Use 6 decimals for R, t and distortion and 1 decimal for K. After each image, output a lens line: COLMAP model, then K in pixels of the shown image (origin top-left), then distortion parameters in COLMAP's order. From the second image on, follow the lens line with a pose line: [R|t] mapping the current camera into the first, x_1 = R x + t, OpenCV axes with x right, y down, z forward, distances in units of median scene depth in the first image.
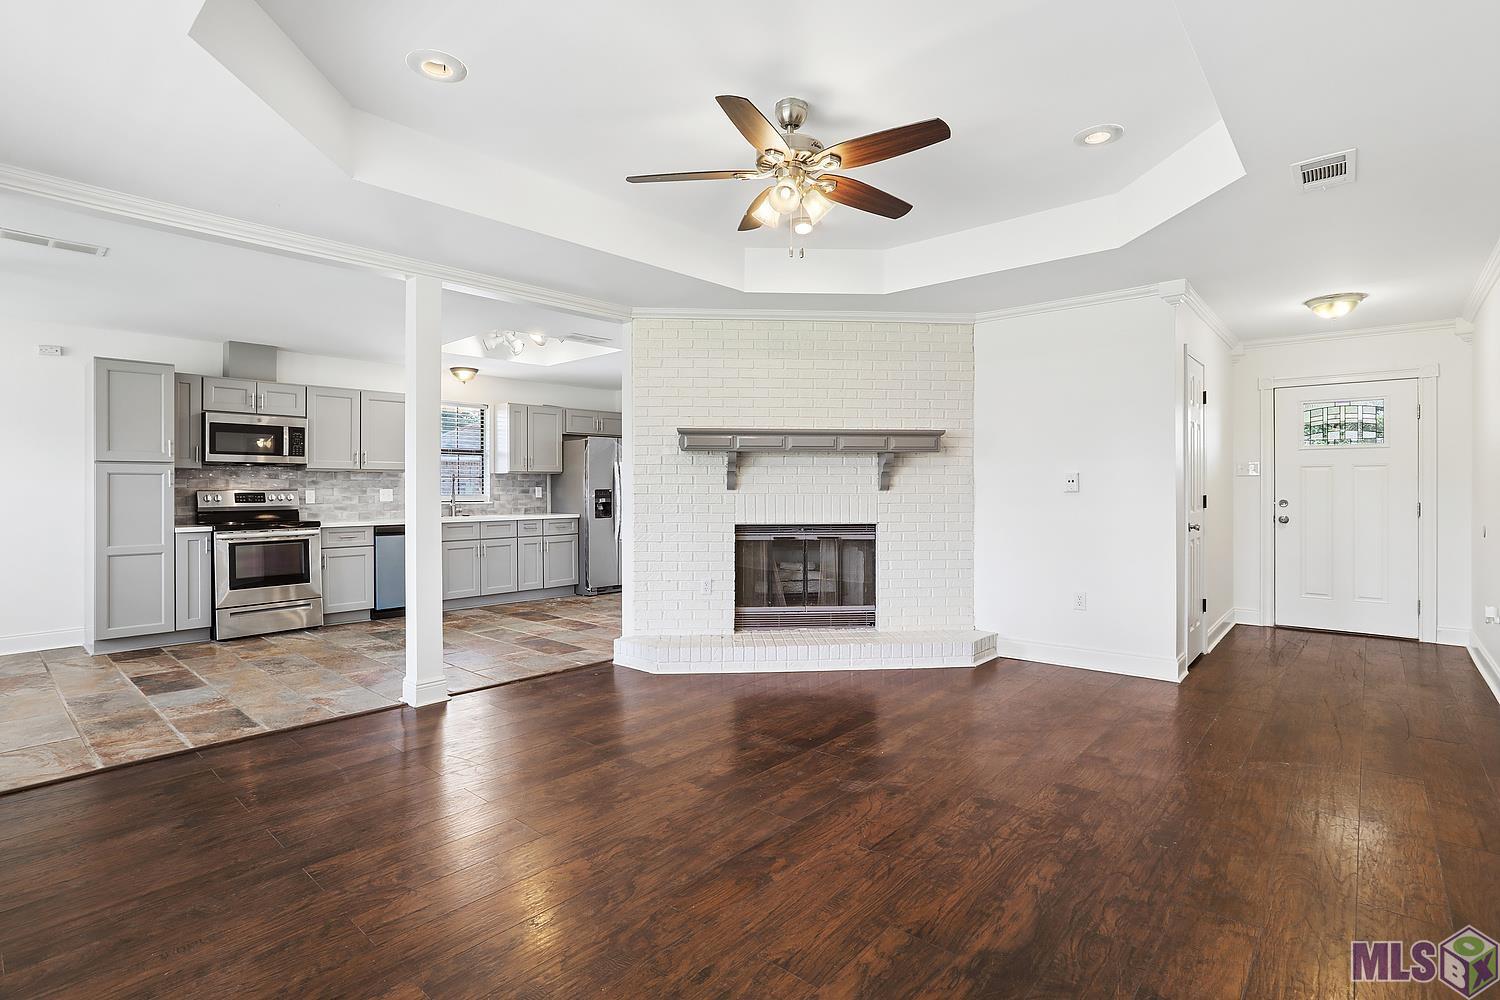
lens RADIAL K [[743.2, 0, 743.0], [0, 743.2, 492.0], [0, 0, 1]] dist [0.000892, 0.000244]
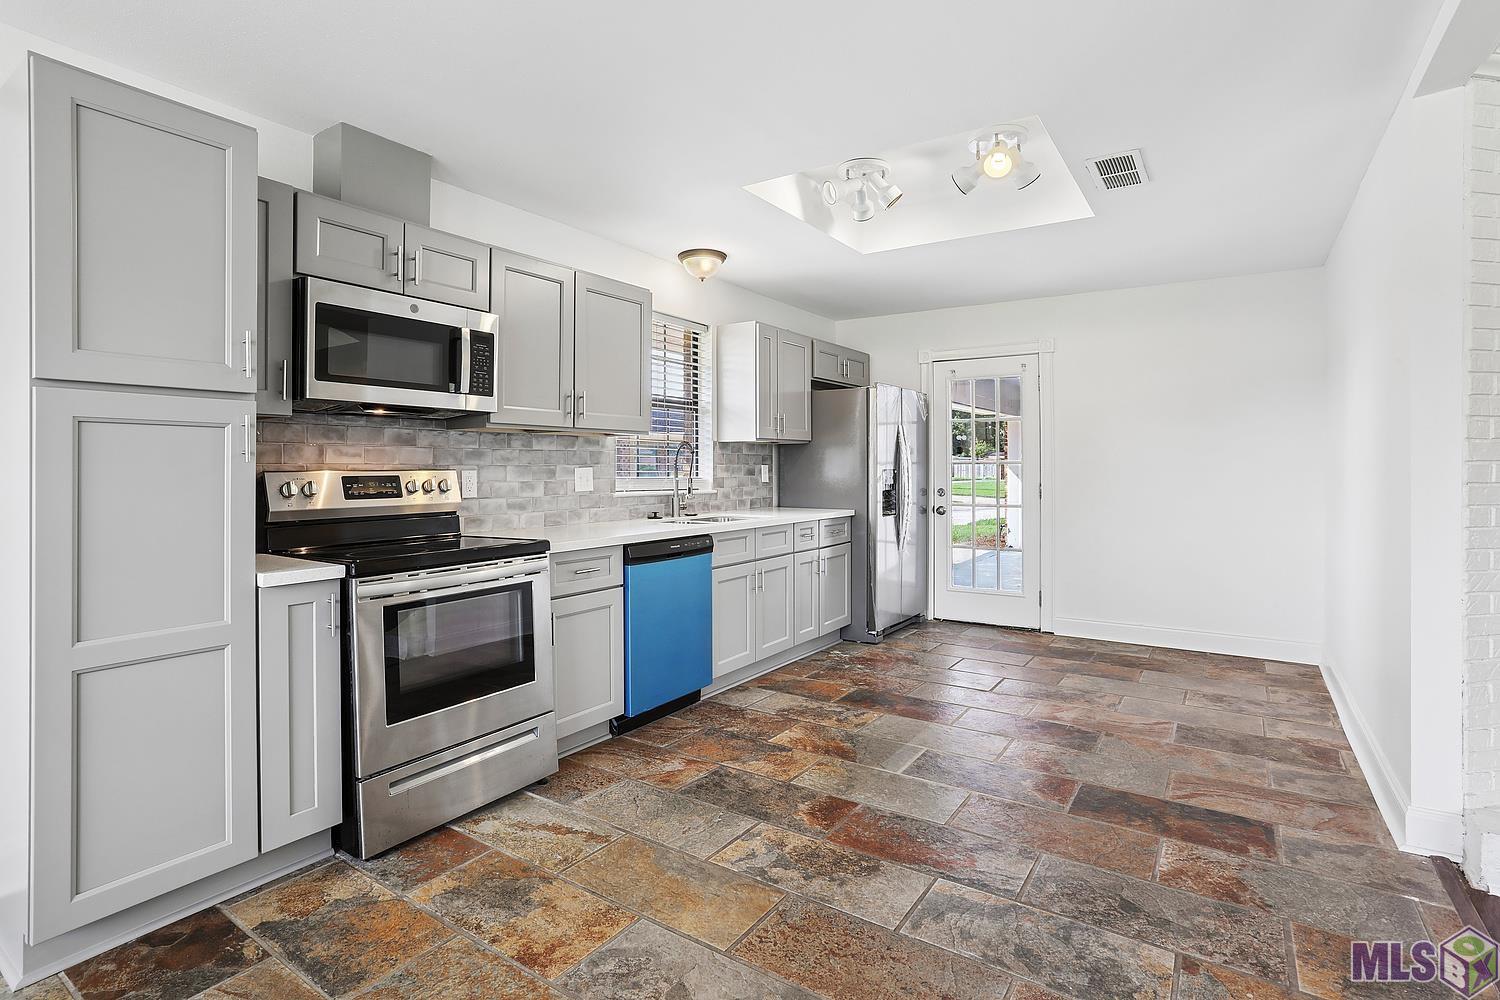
lens RADIAL K [[729.1, 0, 750.1], [0, 729.1, 464.4], [0, 0, 1]] dist [-0.018801, 0.000236]
pose [[0.984730, 0.007652, 0.173921, -0.522697], [-0.006604, 0.999956, -0.006602, -0.004344], [-0.173964, 0.005353, 0.984737, 0.541328]]
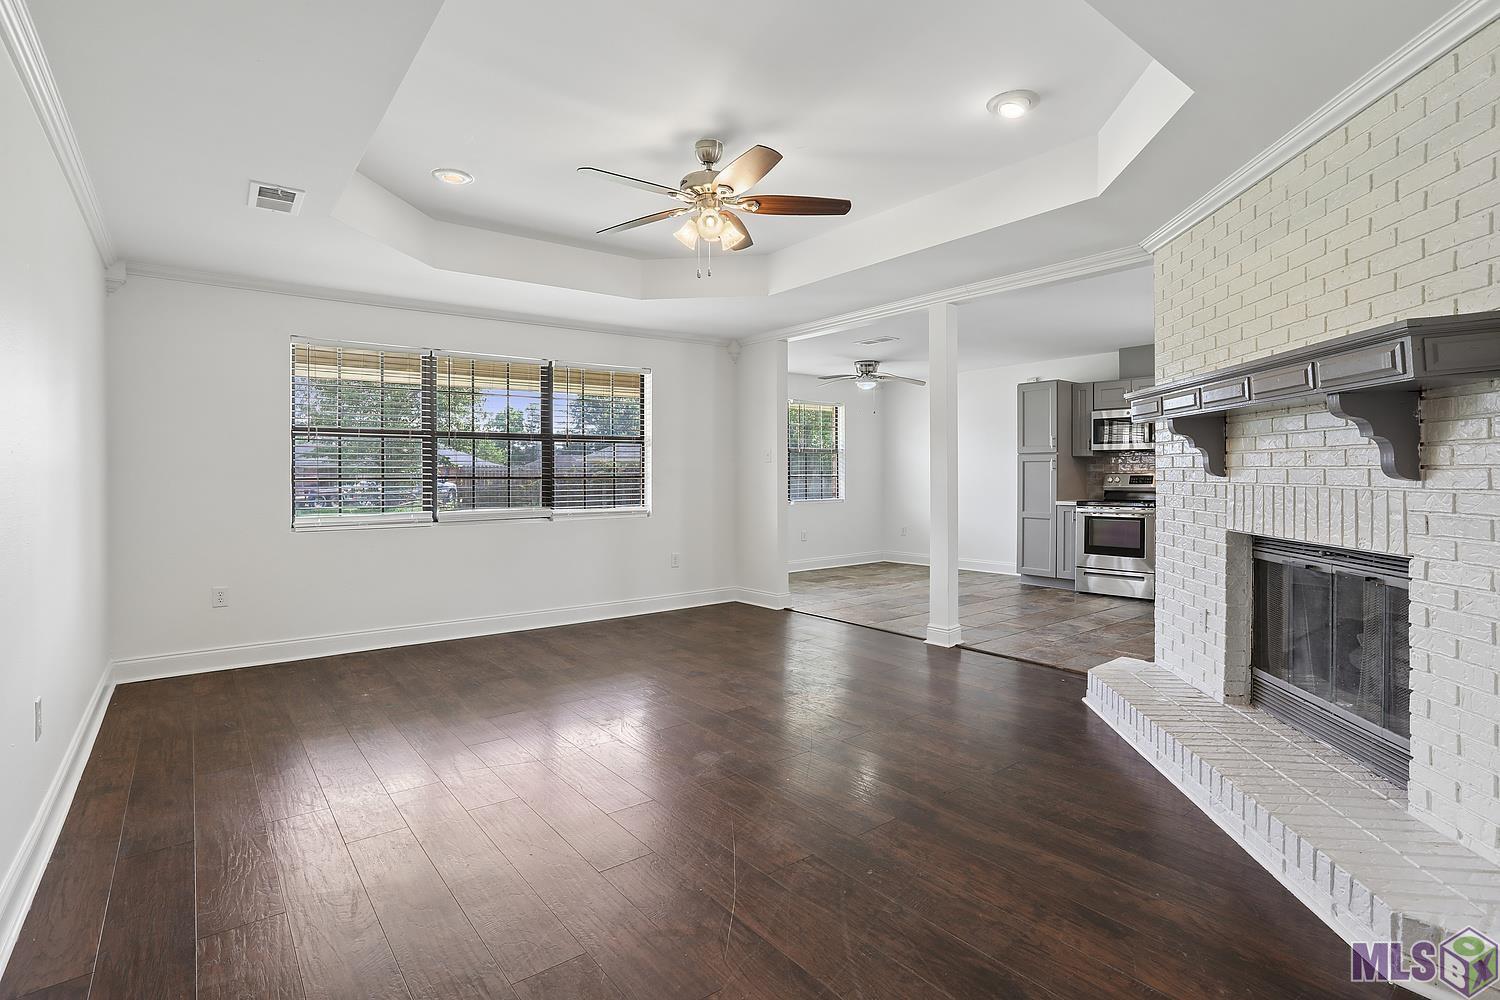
lens RADIAL K [[743.2, 0, 743.0], [0, 743.2, 492.0], [0, 0, 1]] dist [0.000892, 0.000244]
pose [[-0.172190, 0.028446, -0.984653, 0.576855], [0.001694, 0.999590, 0.028581, -0.006625], [0.985062, 0.003254, -0.172168, 0.600303]]
